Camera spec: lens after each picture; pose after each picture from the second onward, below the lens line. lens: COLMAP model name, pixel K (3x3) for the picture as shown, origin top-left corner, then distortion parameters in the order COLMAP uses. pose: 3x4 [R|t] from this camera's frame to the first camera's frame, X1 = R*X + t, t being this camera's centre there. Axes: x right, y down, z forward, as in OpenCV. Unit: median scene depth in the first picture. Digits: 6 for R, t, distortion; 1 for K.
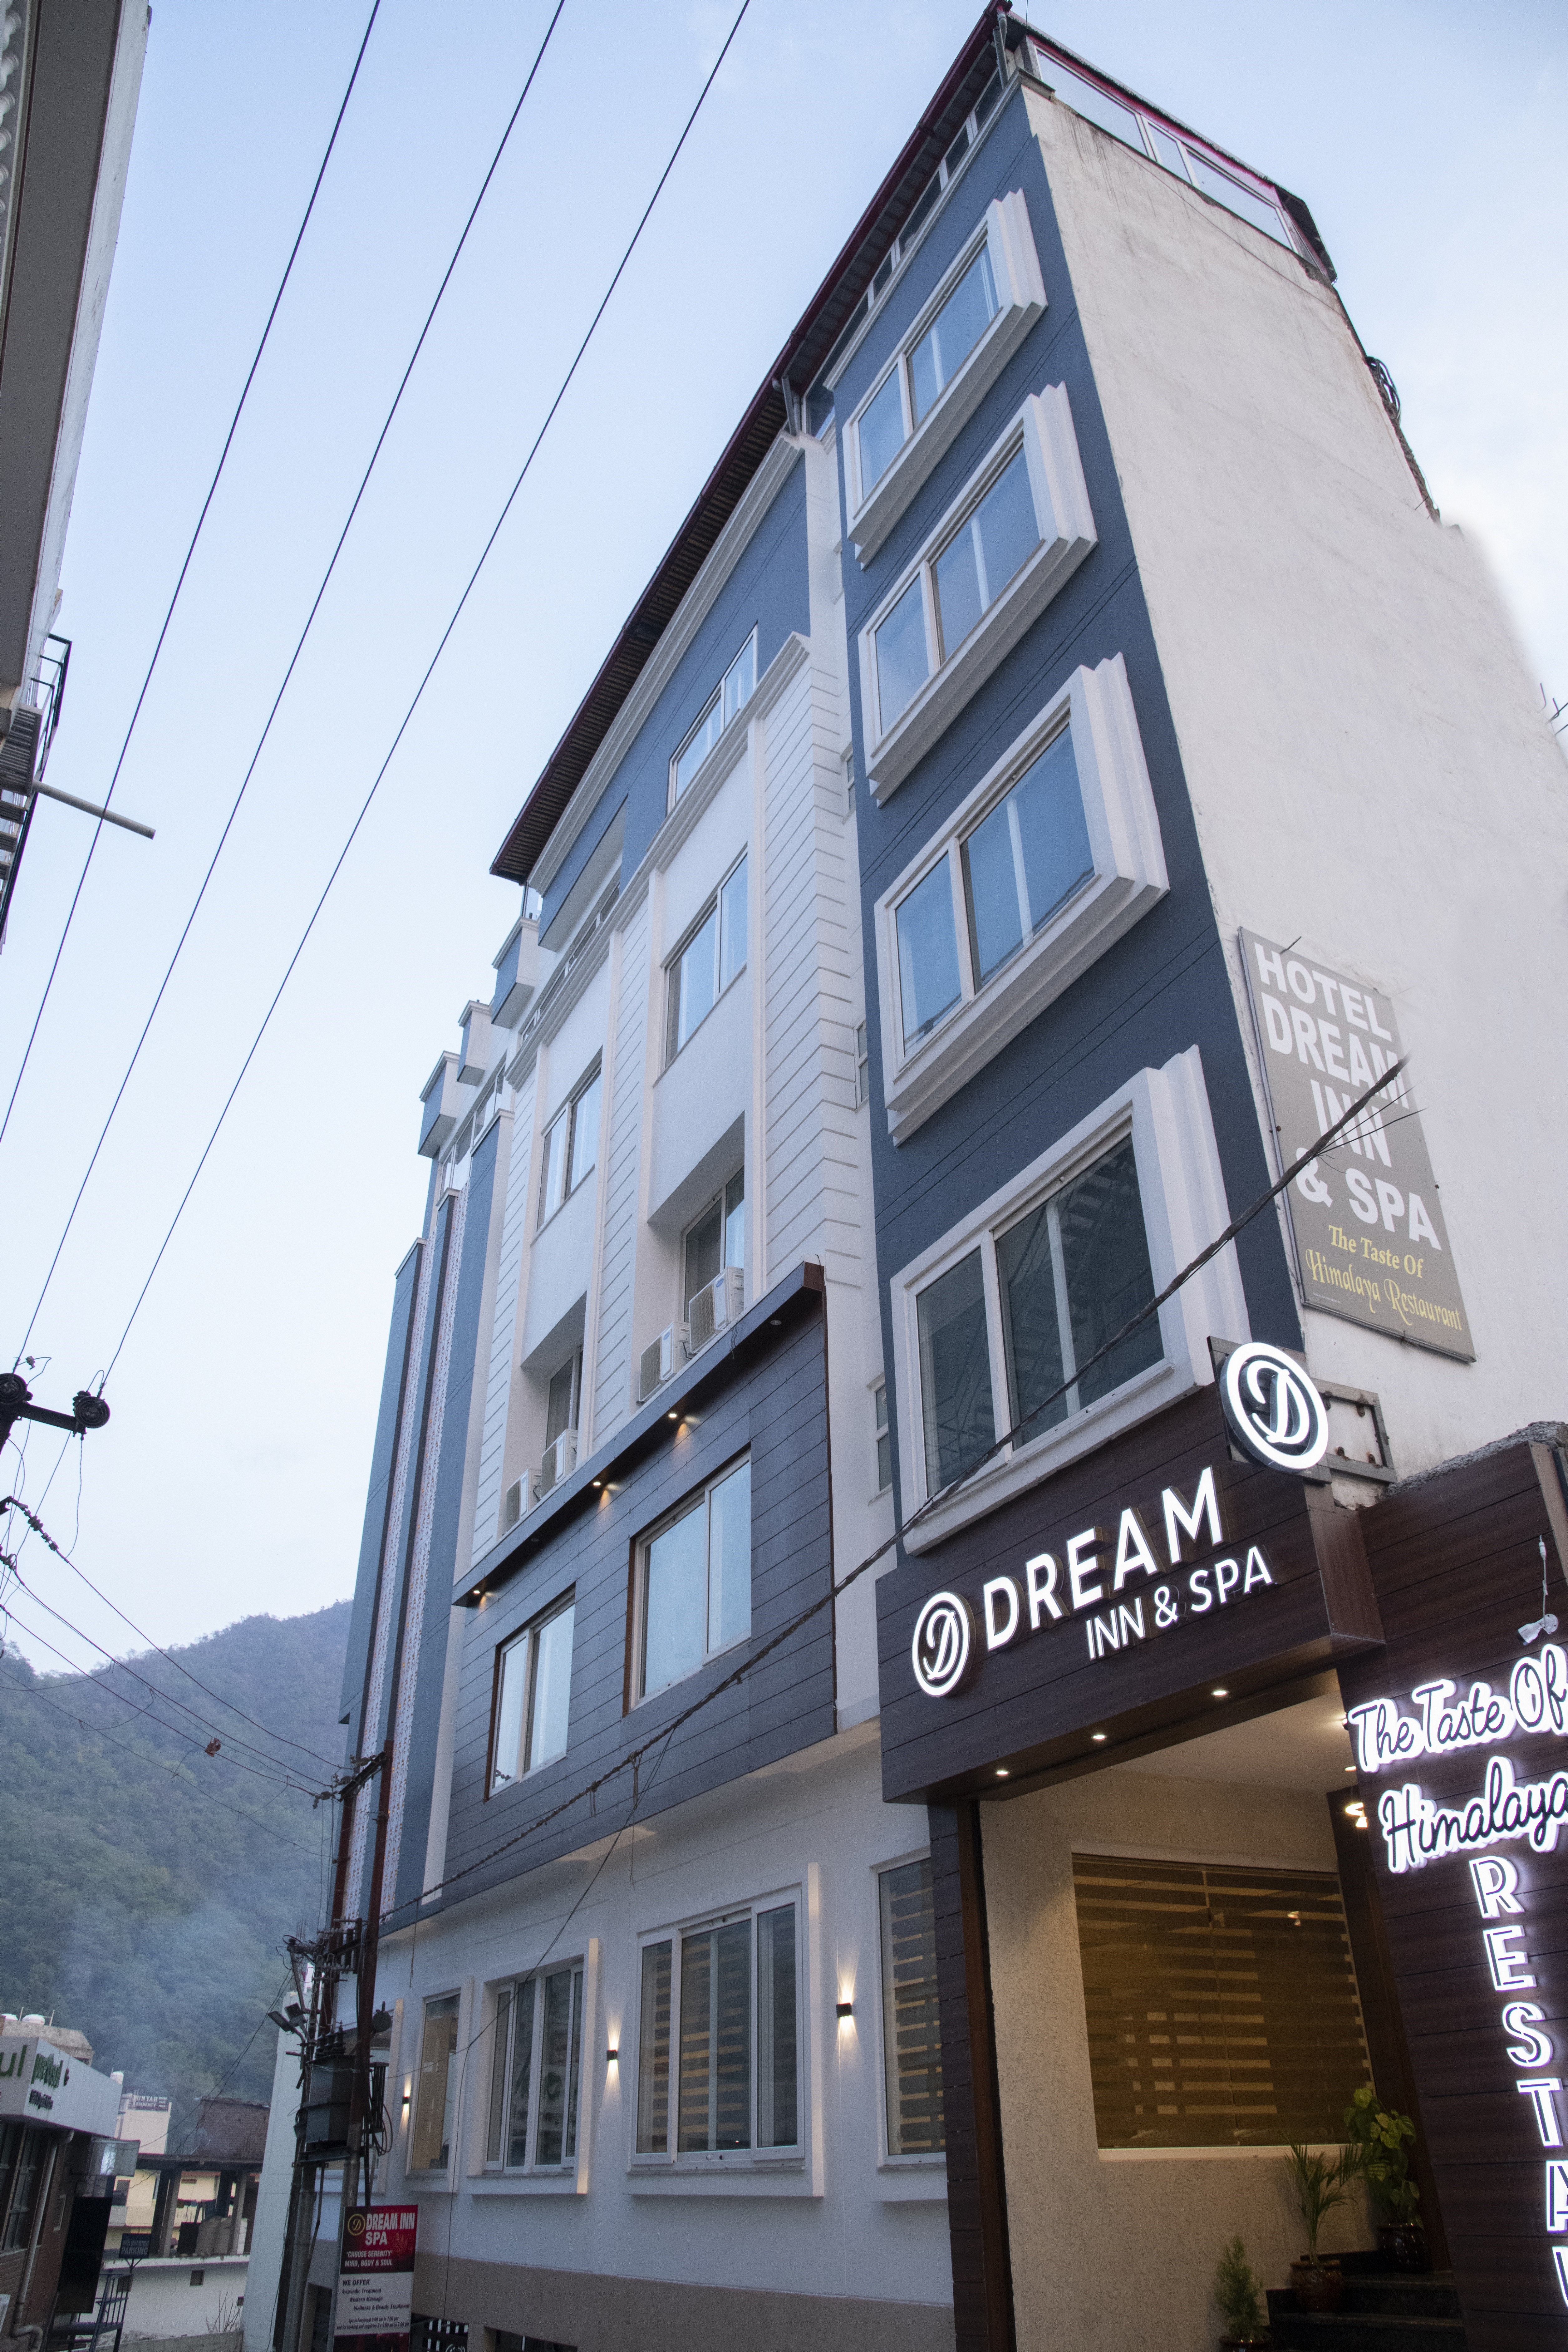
lens RADIAL K [[1610.6, 0, 784.0], [0, 1610.6, 1176.0], [0, 0, 1]] dist [-0.099384, 0.054100]
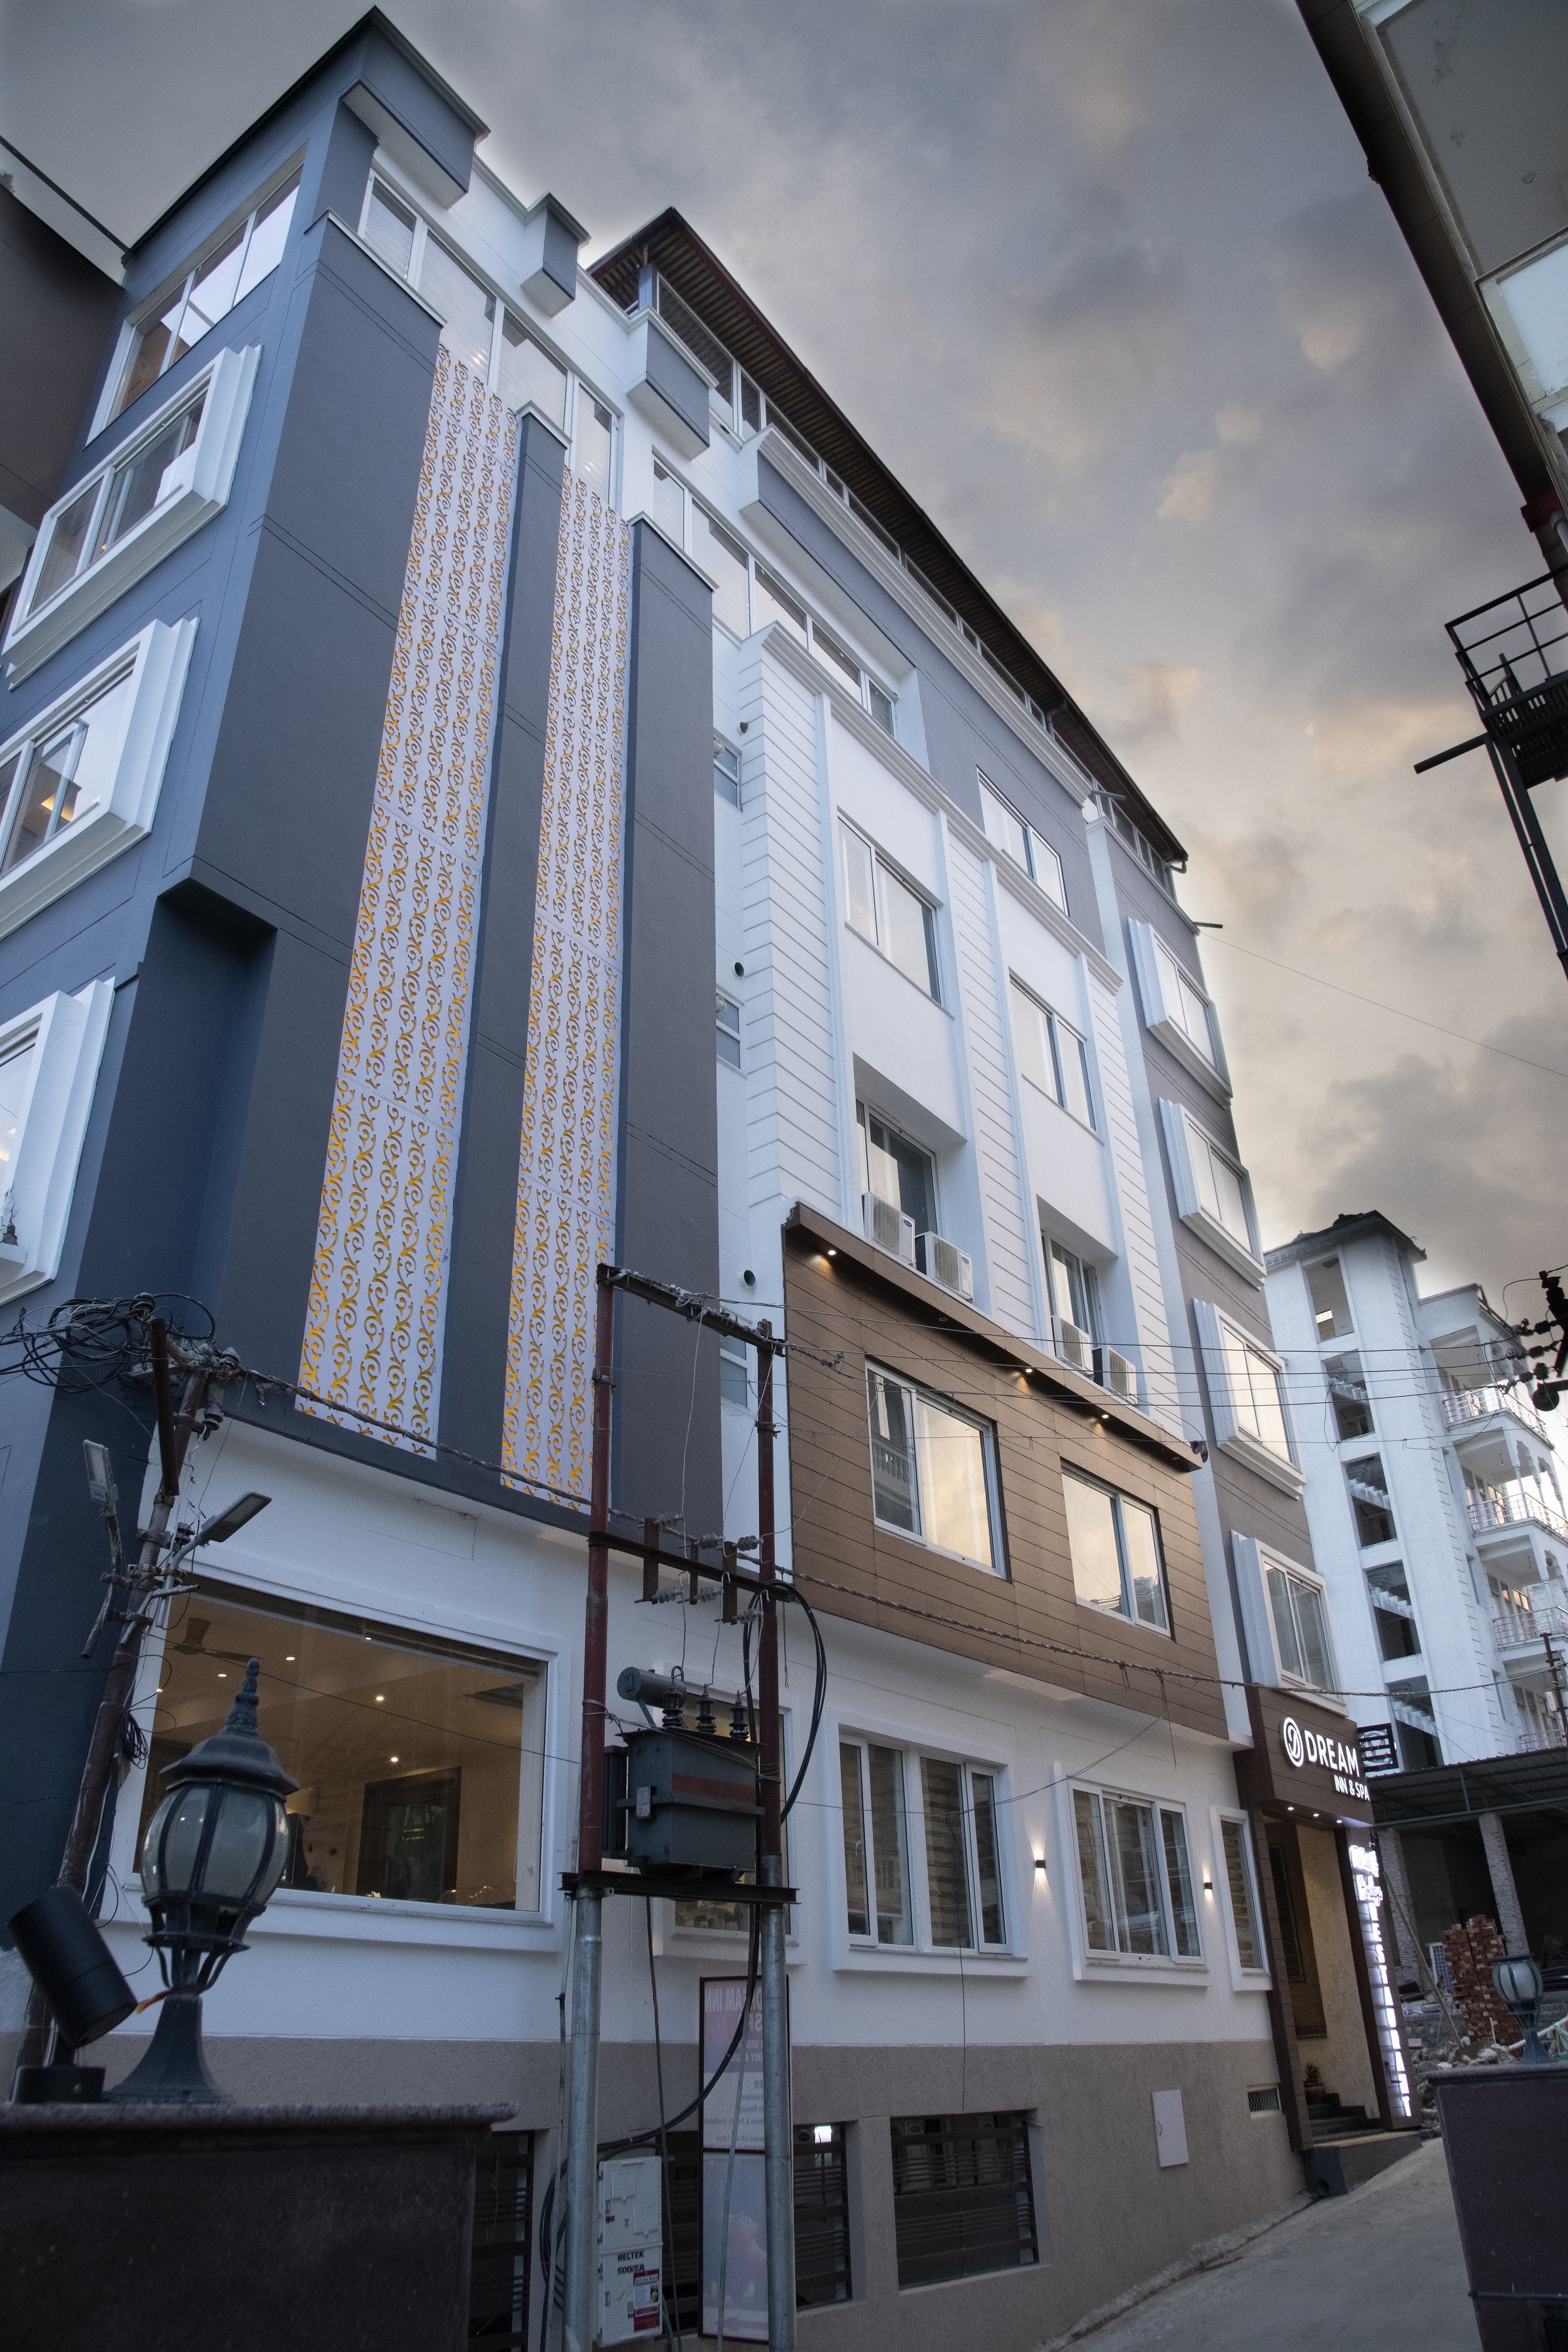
lens RADIAL K [[1604.4, 0, 784.0], [0, 1604.4, 1176.0], [0, 0, 1]] dist [-0.000116, 0.052279]
pose [[-0.418760, 0.461195, 0.782265, -1.339371], [-0.463998, 0.631826, -0.620888, 1.167939], [-0.780606, -0.622972, -0.050590, 1.660718]]
